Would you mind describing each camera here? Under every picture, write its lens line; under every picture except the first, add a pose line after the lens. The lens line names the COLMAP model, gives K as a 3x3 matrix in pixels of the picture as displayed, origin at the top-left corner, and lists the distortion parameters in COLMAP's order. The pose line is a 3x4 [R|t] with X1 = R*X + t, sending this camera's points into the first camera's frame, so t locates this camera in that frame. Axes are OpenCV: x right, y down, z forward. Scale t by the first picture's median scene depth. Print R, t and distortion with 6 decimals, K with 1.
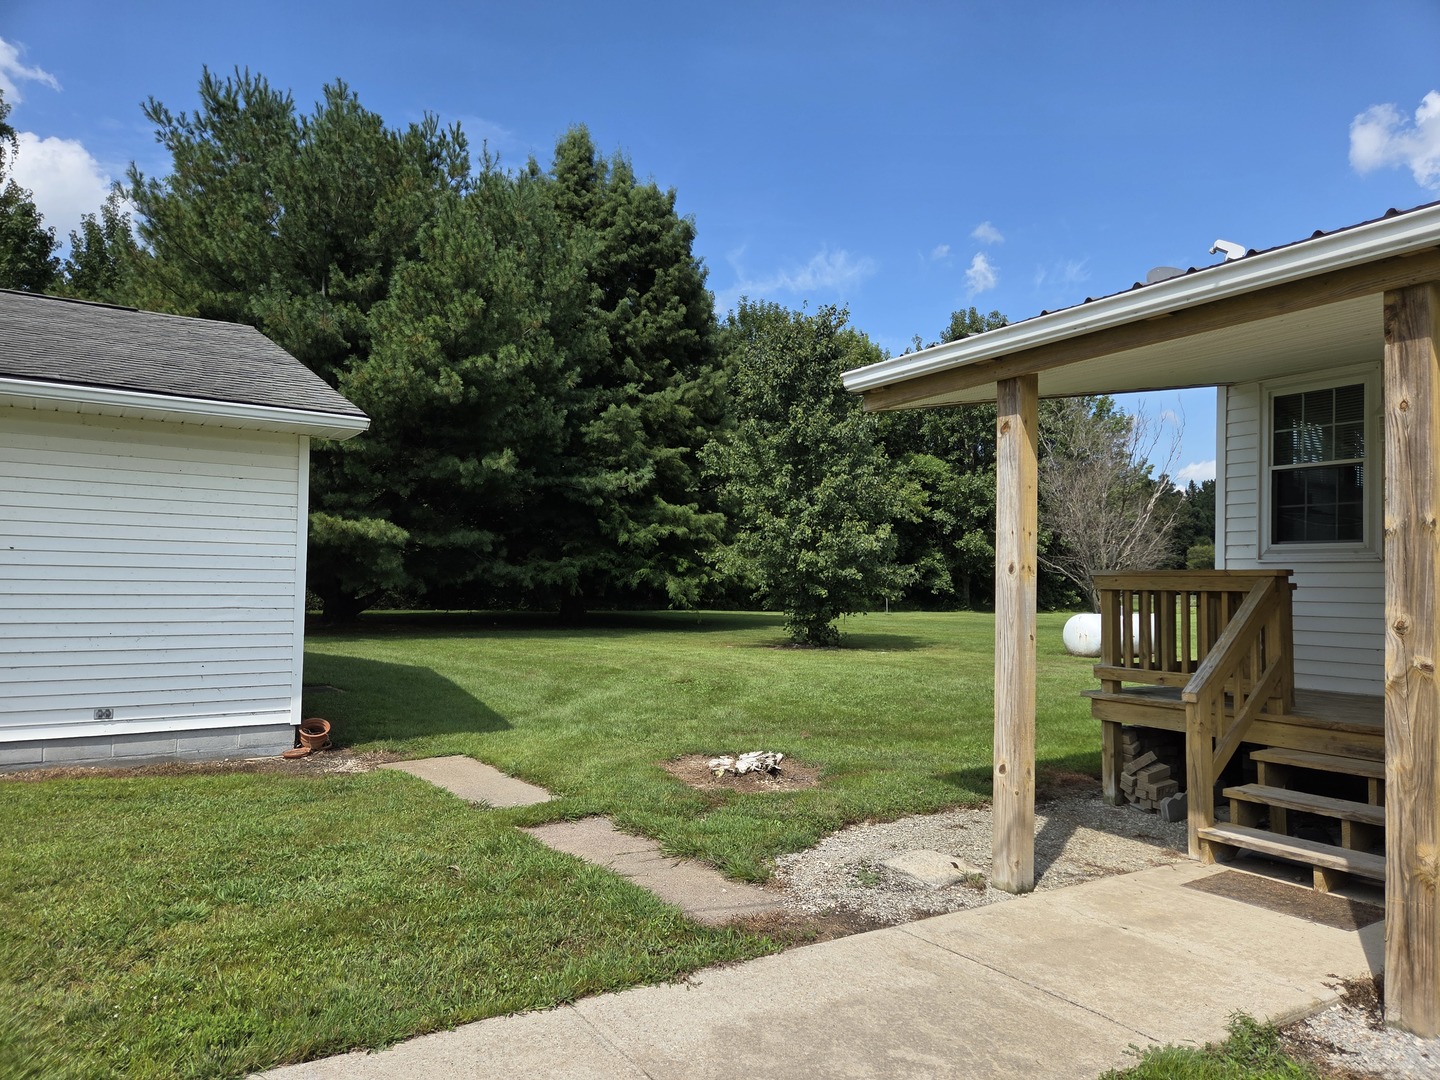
lens RADIAL K [[970.7, 0, 723.1], [0, 970.7, 537.4], [0, 0, 1]] dist [0.077774, -0.071557]
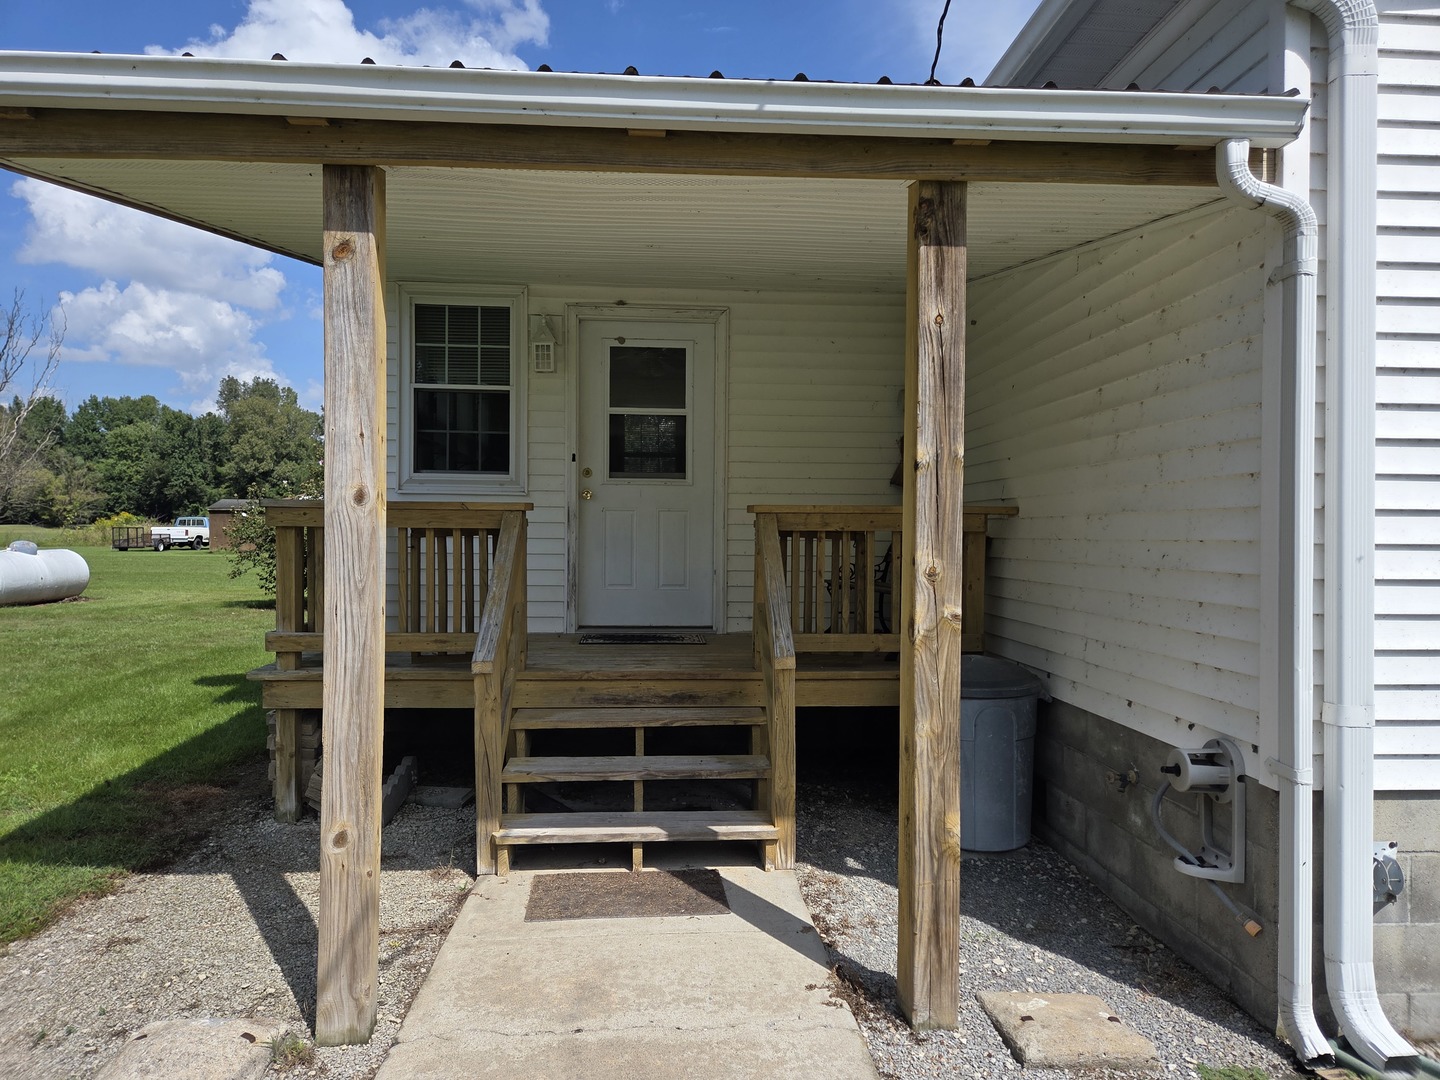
lens RADIAL K [[970.7, 0, 723.1], [0, 970.7, 537.4], [0, 0, 1]] dist [0.077774, -0.071557]
pose [[0.483651, -0.016679, 0.875102, -0.124248], [-0.046166, 0.997941, 0.044535, 0.021748], [-0.874042, -0.061939, 0.481885, 0.570890]]
